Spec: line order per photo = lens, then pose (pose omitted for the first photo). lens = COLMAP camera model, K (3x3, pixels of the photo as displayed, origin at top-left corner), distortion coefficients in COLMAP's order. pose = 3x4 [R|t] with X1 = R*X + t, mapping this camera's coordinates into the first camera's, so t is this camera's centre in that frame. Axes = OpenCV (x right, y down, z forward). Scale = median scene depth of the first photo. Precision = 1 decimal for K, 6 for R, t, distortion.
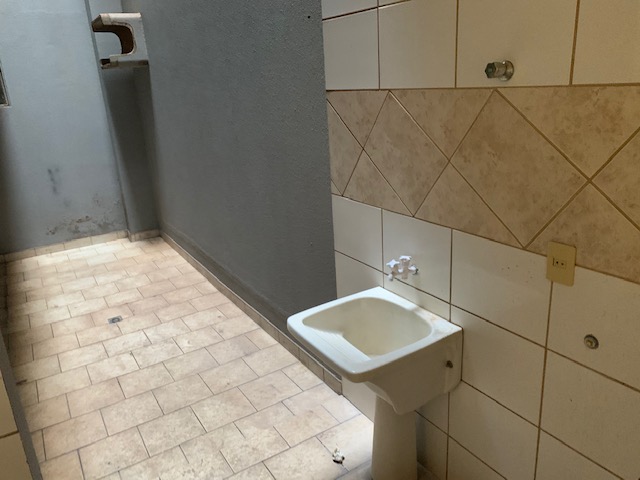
lens RADIAL K [[489.9, 0, 322.1], [0, 489.9, 233.7], [0, 0, 1]] dist [0.007124, 0.008810]
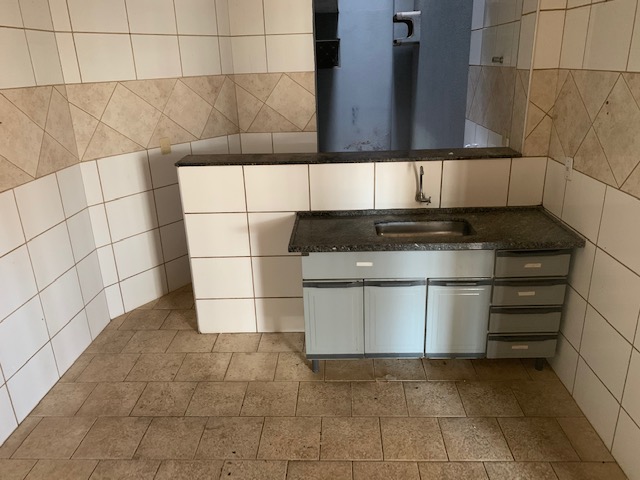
lens RADIAL K [[489.9, 0, 322.6], [0, 489.9, 242.0], [0, 0, 1]] dist [0.007124, 0.008810]
pose [[0.829045, 0.228149, -0.510522, 0.334312], [-0.191043, 0.973608, 0.124861, 0.134689], [0.525535, -0.005983, 0.850751, -0.500849]]
